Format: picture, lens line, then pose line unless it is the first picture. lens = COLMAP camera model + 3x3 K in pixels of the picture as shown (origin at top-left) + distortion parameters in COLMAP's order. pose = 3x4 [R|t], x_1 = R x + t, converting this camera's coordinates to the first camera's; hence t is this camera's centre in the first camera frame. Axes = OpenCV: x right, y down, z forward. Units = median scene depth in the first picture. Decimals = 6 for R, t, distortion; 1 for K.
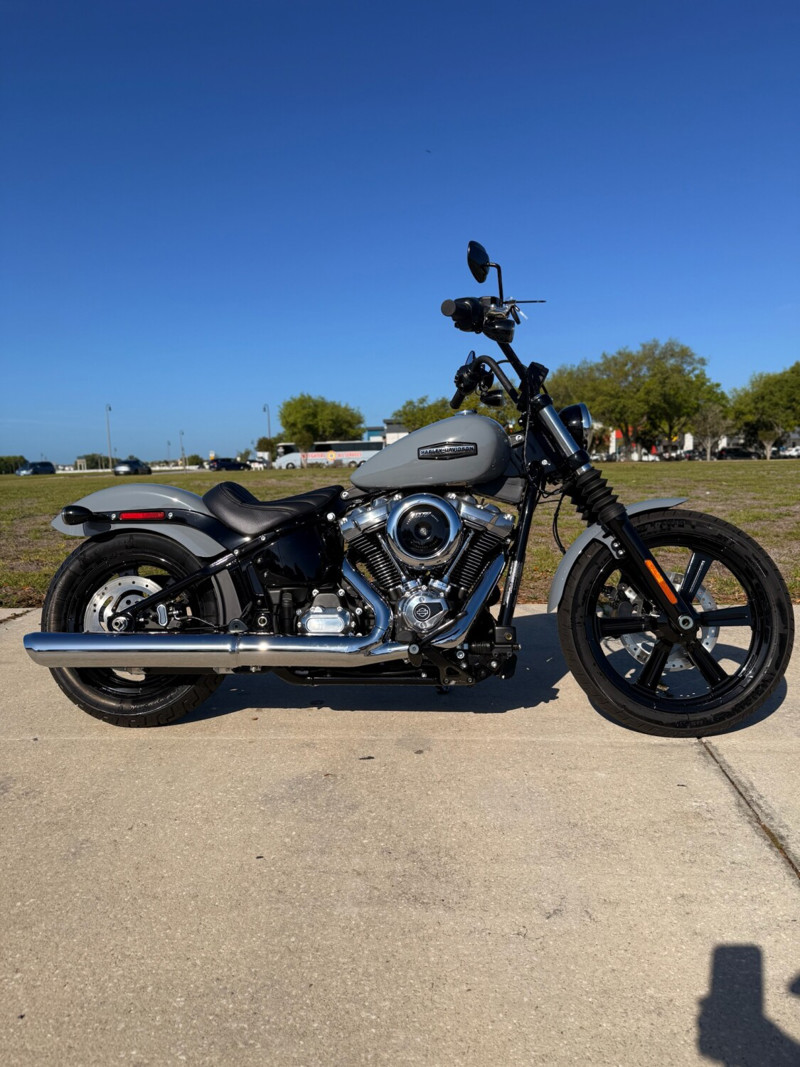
lens RADIAL K [[752.7, 0, 399.7], [0, 752.7, 523.2], [0, 0, 1]] dist [0.002313, 0.002839]
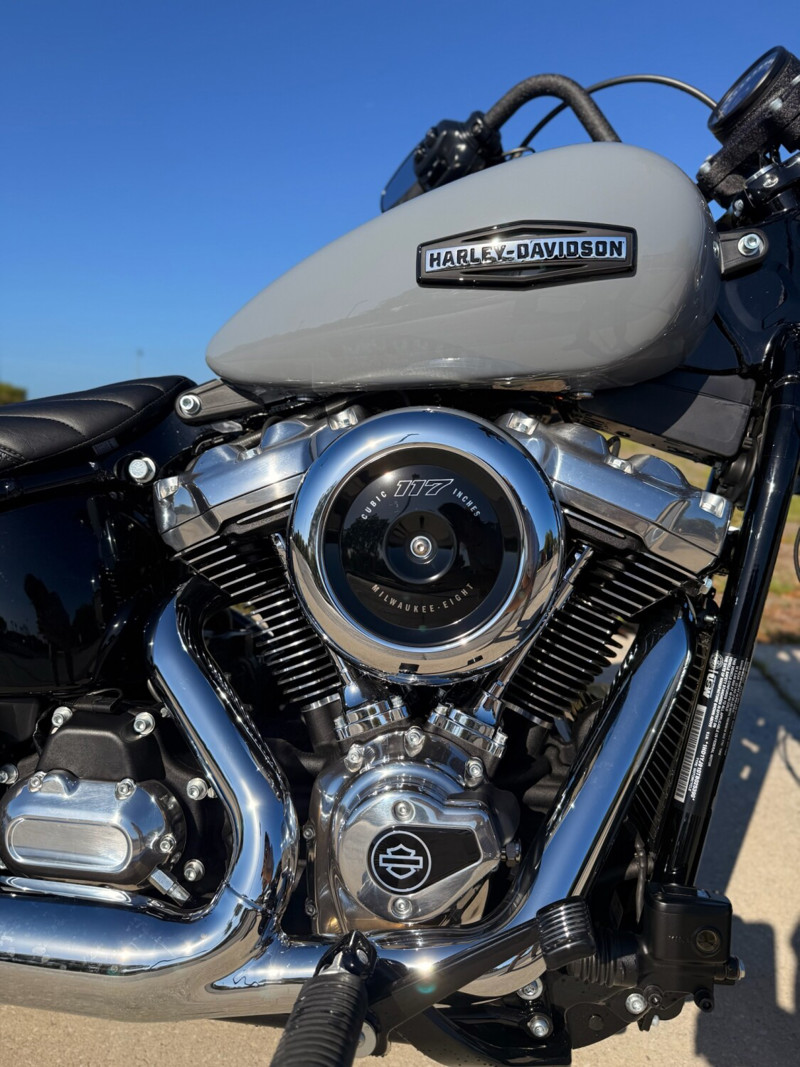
lens RADIAL K [[756.7, 0, 403.3], [0, 756.7, 526.5], [0, 0, 1]] dist [0.003789, -0.003530]
pose [[0.998794, 0.049083, 0.001470, 0.023273], [-0.049003, 0.994337, 0.094300, -0.021783], [0.003166, -0.094258, 0.995543, 0.703173]]
